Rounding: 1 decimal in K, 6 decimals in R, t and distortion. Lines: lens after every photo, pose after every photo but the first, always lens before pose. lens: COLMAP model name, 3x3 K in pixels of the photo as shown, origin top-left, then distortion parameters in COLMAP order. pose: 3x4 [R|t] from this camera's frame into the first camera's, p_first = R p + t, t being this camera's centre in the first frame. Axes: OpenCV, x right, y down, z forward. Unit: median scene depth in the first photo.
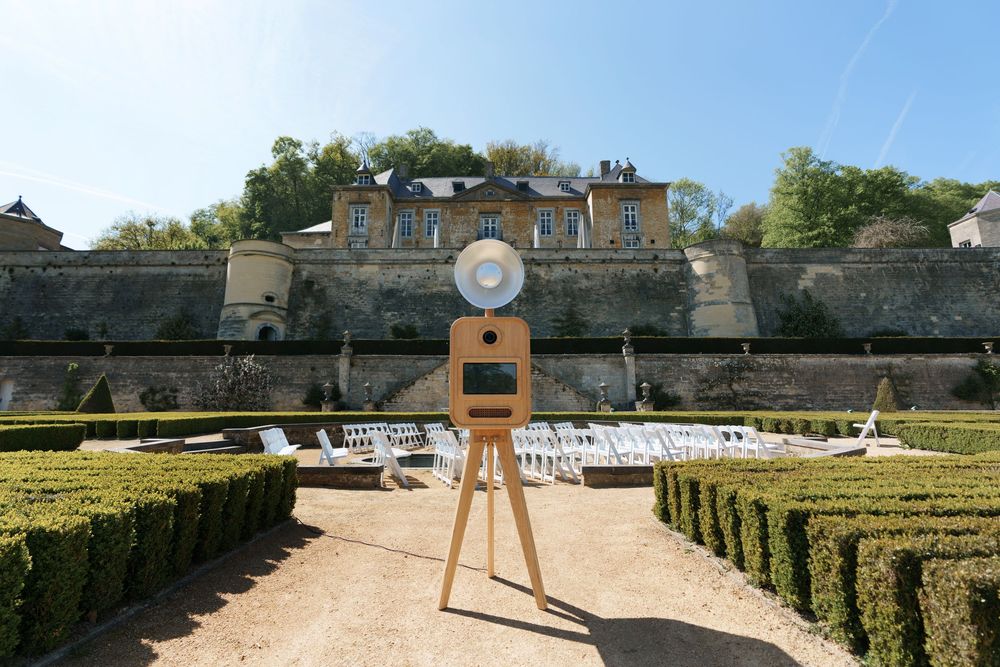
lens RADIAL K [[465.6, 0, 500.0], [0, 465.6, 333.5], [0, 0, 1]] dist [0.000536, 0.001270]
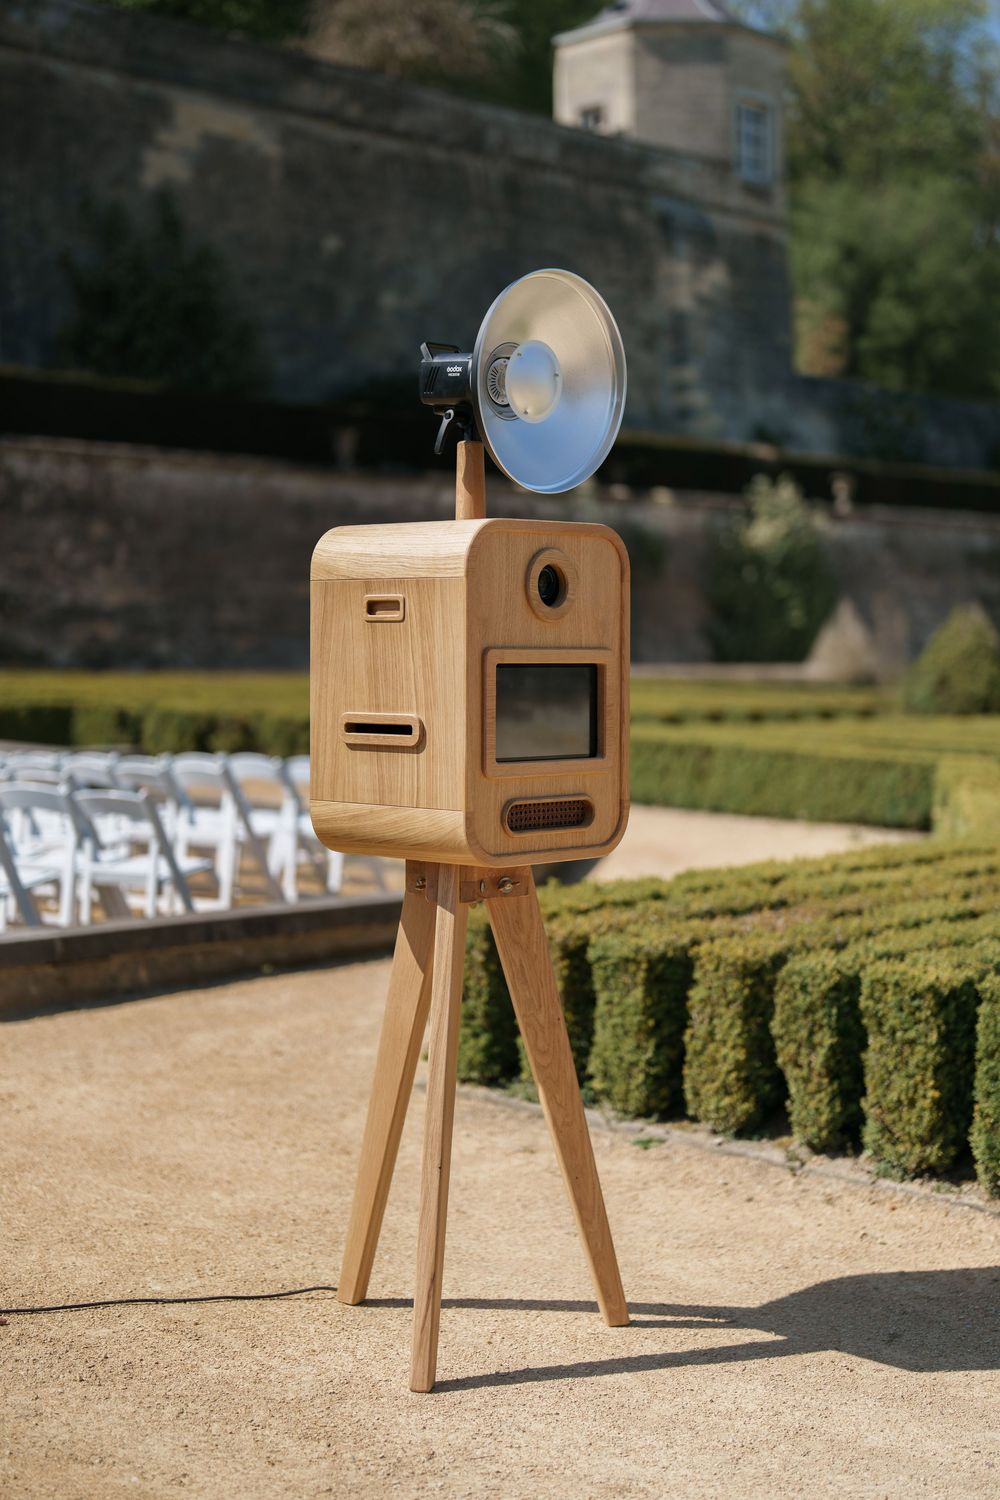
lens RADIAL K [[2233.8, 0, 500.0], [0, 2233.8, 750.0], [0, 0, 1]] dist [-0.009563, -0.048400]
pose [[0.685428, -0.029392, 0.727547, -0.133349], [-0.125592, 0.979437, 0.157890, -0.013594], [-0.717227, -0.199596, 0.667643, -0.003170]]
